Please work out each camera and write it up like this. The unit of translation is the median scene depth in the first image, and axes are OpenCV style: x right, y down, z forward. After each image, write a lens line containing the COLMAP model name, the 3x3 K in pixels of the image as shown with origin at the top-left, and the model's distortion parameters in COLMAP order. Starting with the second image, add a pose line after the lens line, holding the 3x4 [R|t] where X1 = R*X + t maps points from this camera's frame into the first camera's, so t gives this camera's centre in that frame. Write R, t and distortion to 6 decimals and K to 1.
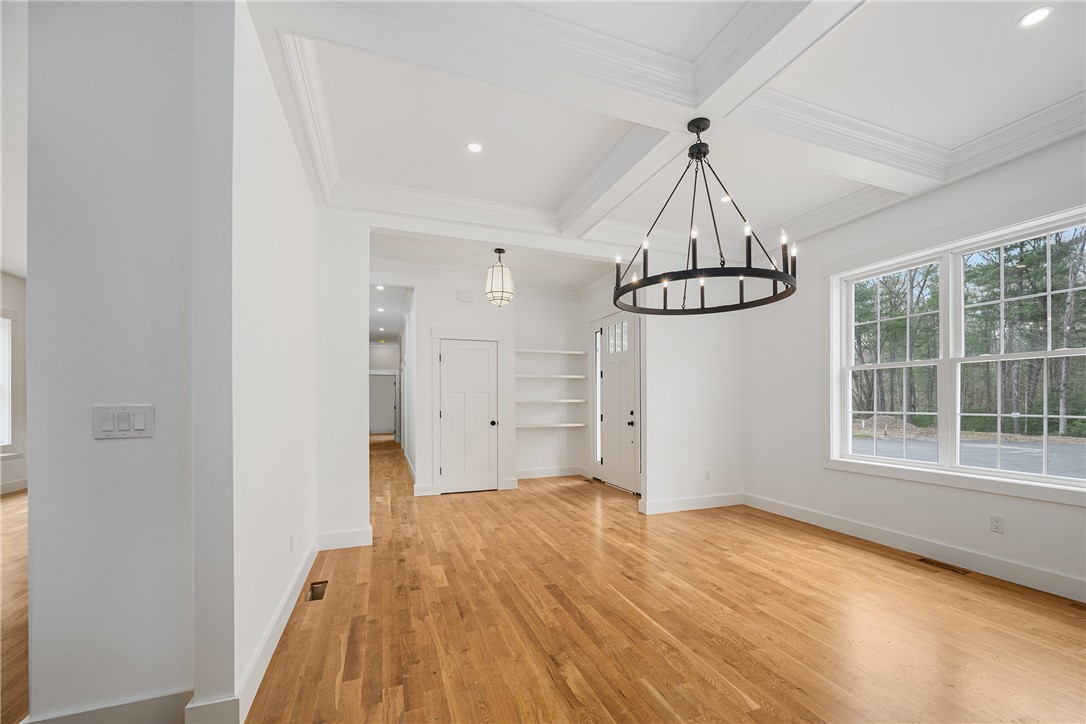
lens RADIAL K [[440.5, 0, 562.9], [0, 440.5, 405.3], [0, 0, 1]] dist [0.011433, 0.000095]
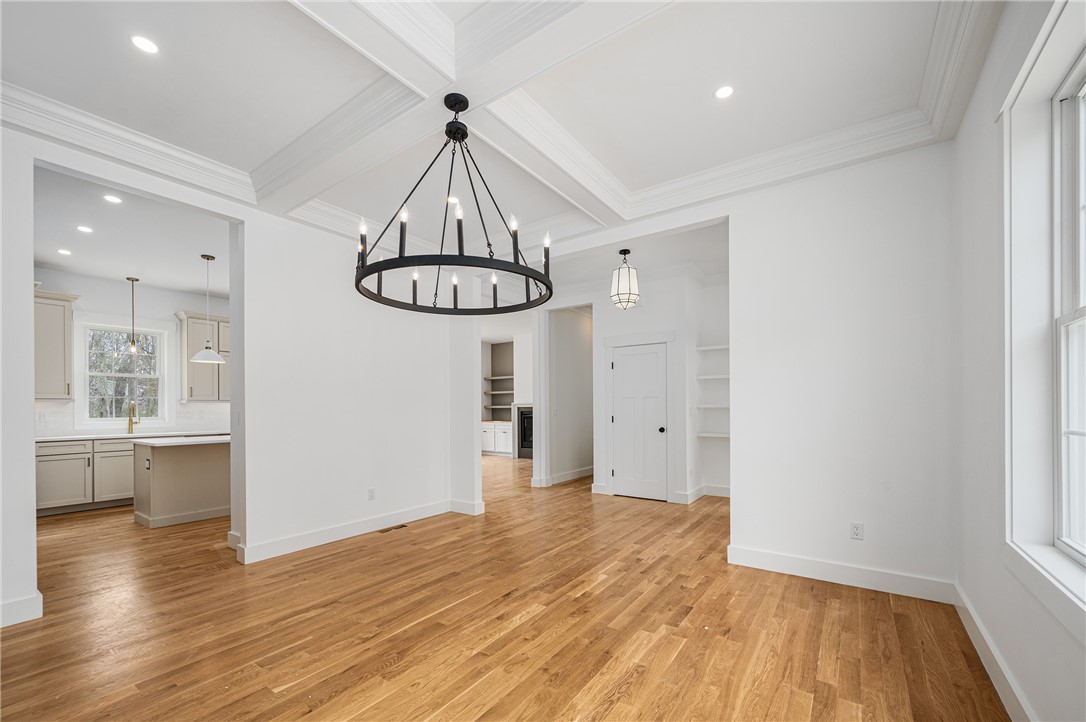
lens RADIAL K [[443.1, 0, 551.6], [0, 443.1, 408.0], [0, 0, 1]] dist [0.002066, 0.000130]
pose [[0.553050, -0.004171, -0.833138, 0.918309], [-0.001632, 0.999980, -0.006090, 0.000809], [0.833147, 0.004728, 0.553032, 0.518883]]
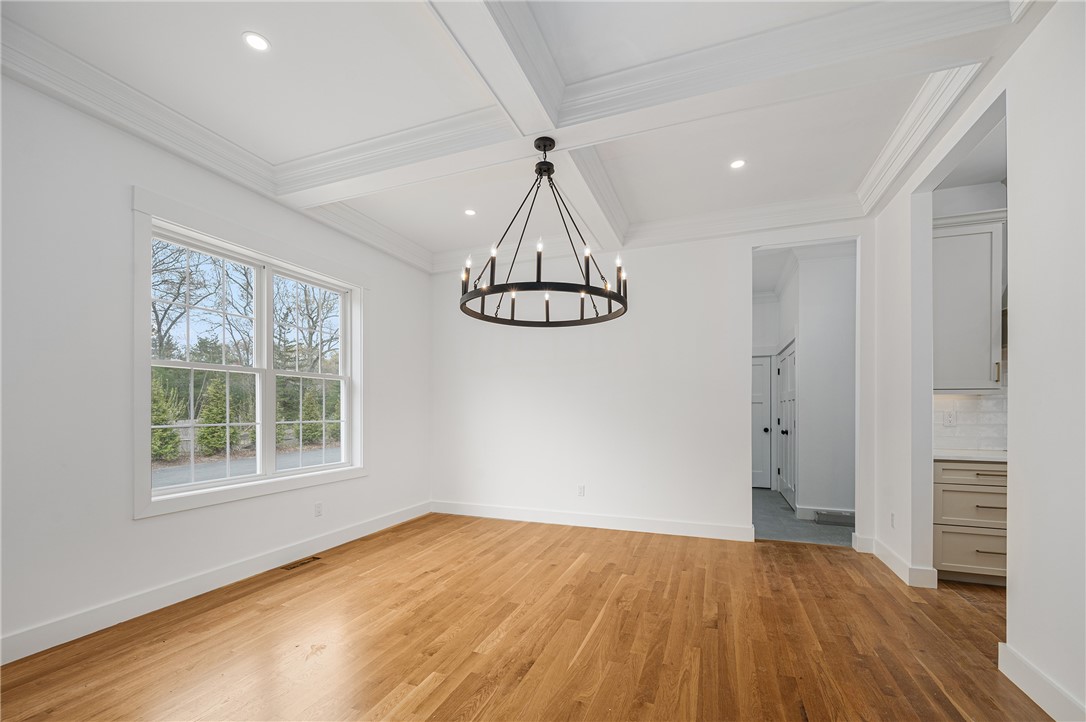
lens RADIAL K [[443.1, 0, 551.6], [0, 443.1, 408.0], [0, 0, 1]] dist [0.002066, 0.000130]
pose [[-0.736610, 0.006286, 0.676288, -0.321773], [0.008318, 0.999965, -0.000234, -0.007984], [-0.676266, 0.005453, -0.736637, 1.383497]]
